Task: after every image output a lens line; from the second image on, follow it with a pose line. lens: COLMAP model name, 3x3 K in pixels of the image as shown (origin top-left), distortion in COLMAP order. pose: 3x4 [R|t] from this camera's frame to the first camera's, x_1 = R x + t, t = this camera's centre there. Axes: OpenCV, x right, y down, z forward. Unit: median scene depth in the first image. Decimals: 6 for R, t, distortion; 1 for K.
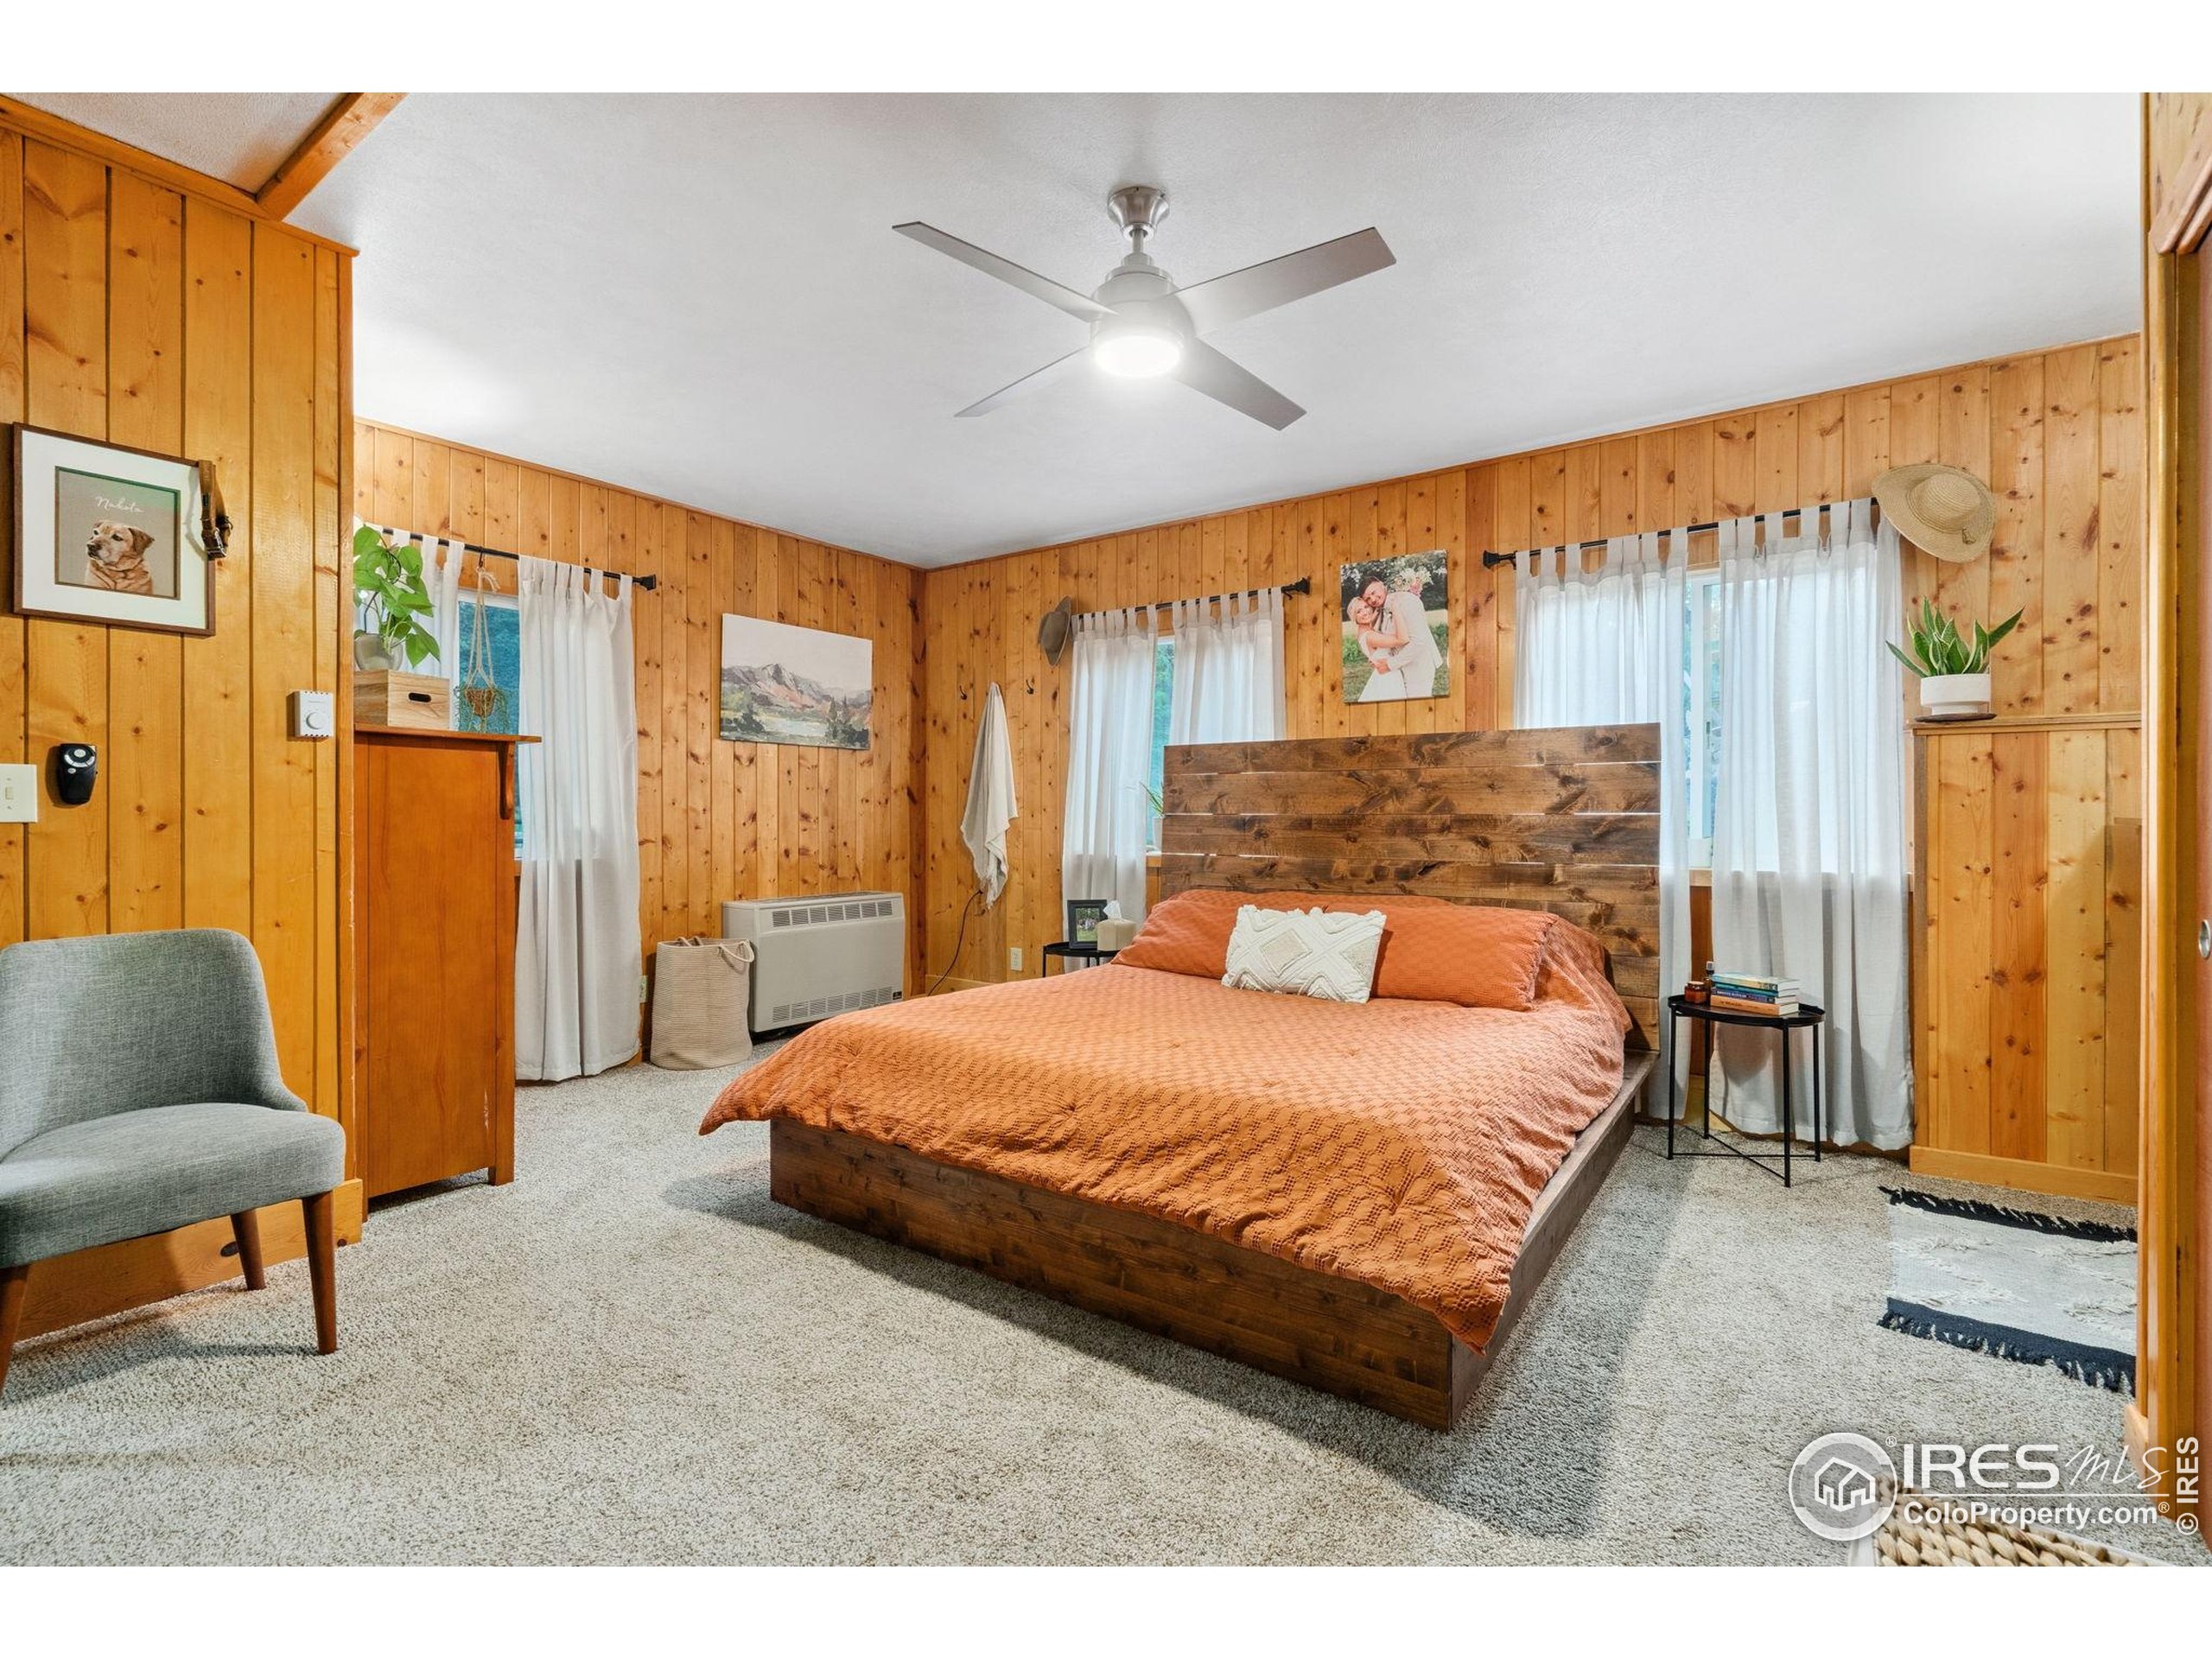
lens RADIAL K [[1019.3, 0, 1106.0], [0, 1019.3, 829.5], [0, 0, 1]] dist [-0.010602, -0.000546]
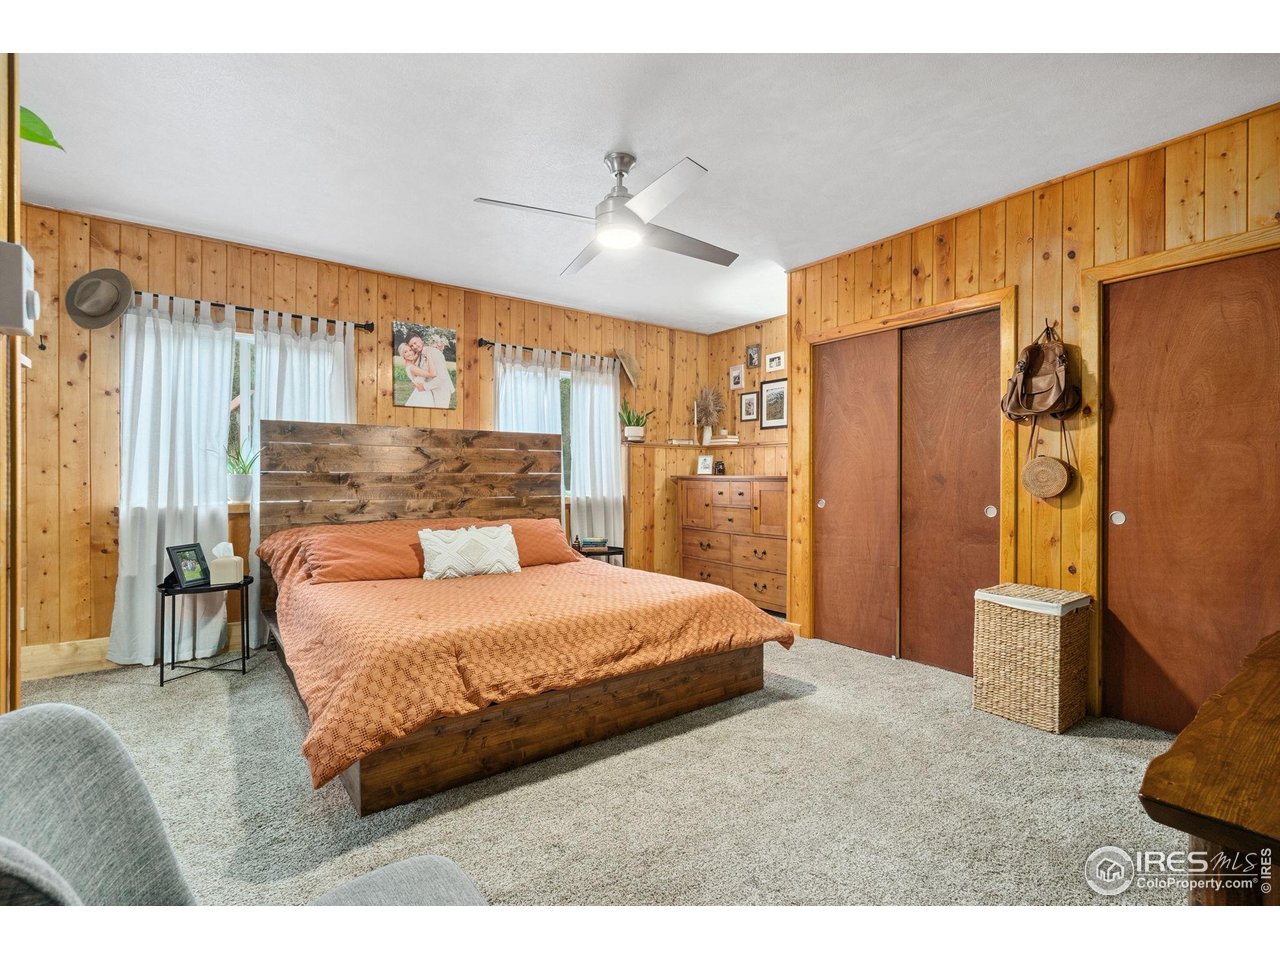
lens RADIAL K [[582.9, 0, 649.8], [0, 582.9, 482.2], [0, 0, 1]] dist [-0.008910, 0.001037]
pose [[0.301043, -0.011321, 0.953544, -0.630158], [0.007303, 0.999928, 0.009566, -0.006375], [-0.953583, 0.004084, 0.301103, 0.377795]]
